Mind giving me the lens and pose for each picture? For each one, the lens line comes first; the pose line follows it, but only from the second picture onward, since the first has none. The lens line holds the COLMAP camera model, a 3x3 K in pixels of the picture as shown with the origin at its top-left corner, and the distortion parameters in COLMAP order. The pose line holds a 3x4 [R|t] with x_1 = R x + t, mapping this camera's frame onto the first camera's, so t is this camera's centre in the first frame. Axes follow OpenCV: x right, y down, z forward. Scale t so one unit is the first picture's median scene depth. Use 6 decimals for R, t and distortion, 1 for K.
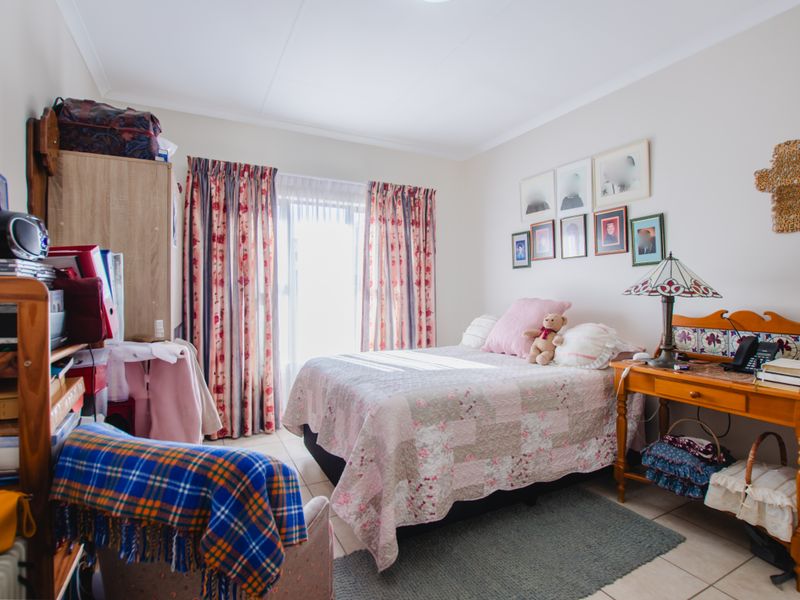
lens RADIAL K [[399.2, 0, 400.0], [0, 399.2, 300.0], [0, 0, 1]] dist [-0.026190, 0.000493]
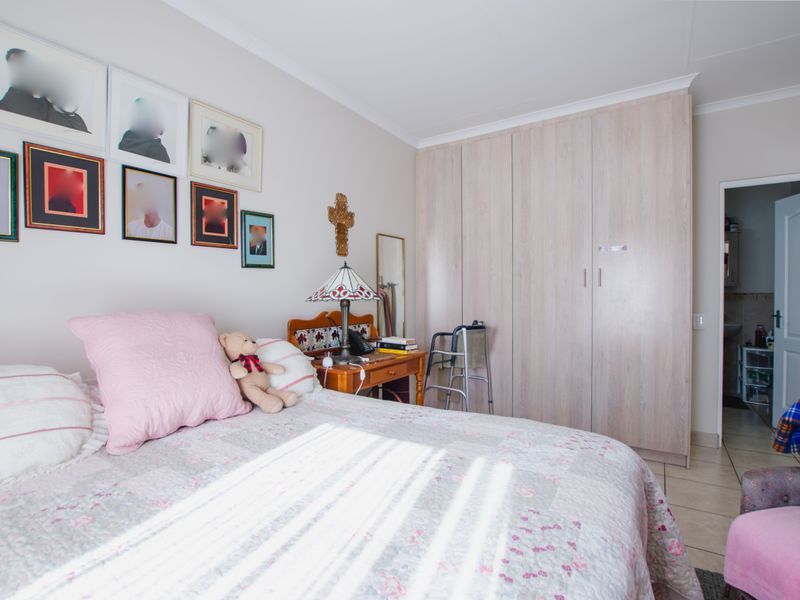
lens RADIAL K [[399.2, 0, 400.0], [0, 399.2, 300.0], [0, 0, 1]] dist [-0.026190, 0.000493]
pose [[-0.496847, 0.001177, 0.867838, -0.365605], [0.033580, 0.999276, 0.017869, -0.023622], [-0.867188, 0.038020, -0.496527, 1.372132]]
